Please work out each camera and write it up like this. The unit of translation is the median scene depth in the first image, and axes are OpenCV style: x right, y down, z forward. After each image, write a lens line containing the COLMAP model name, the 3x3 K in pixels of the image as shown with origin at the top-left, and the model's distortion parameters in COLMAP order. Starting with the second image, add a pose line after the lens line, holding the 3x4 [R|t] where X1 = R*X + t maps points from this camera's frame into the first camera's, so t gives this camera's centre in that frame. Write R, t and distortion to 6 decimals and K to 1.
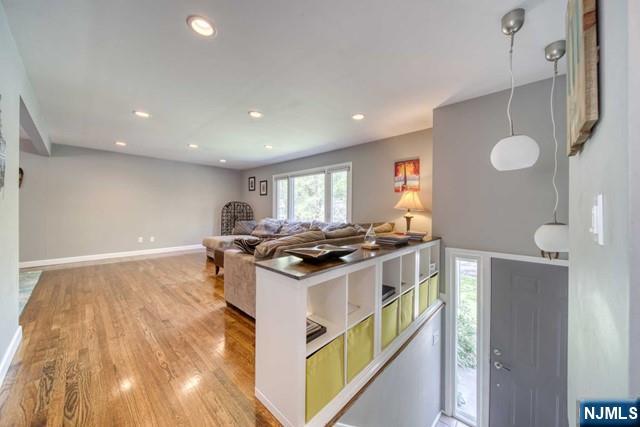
lens RADIAL K [[224.1, 0, 321.5], [0, 224.1, 213.6], [0, 0, 1]] dist [-0.005009, -0.000098]
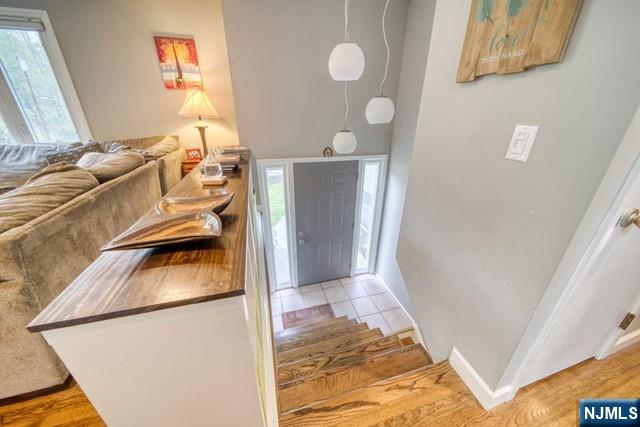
lens RADIAL K [[224.1, 0, 318.5], [0, 224.1, 211.3], [0, 0, 1]] dist [-0.005009, -0.000098]
pose [[0.516997, -0.348425, 0.781866, -0.109420], [0.006124, 0.914891, 0.403655, -0.027016], [-0.855965, -0.203900, 0.475129, 0.207347]]
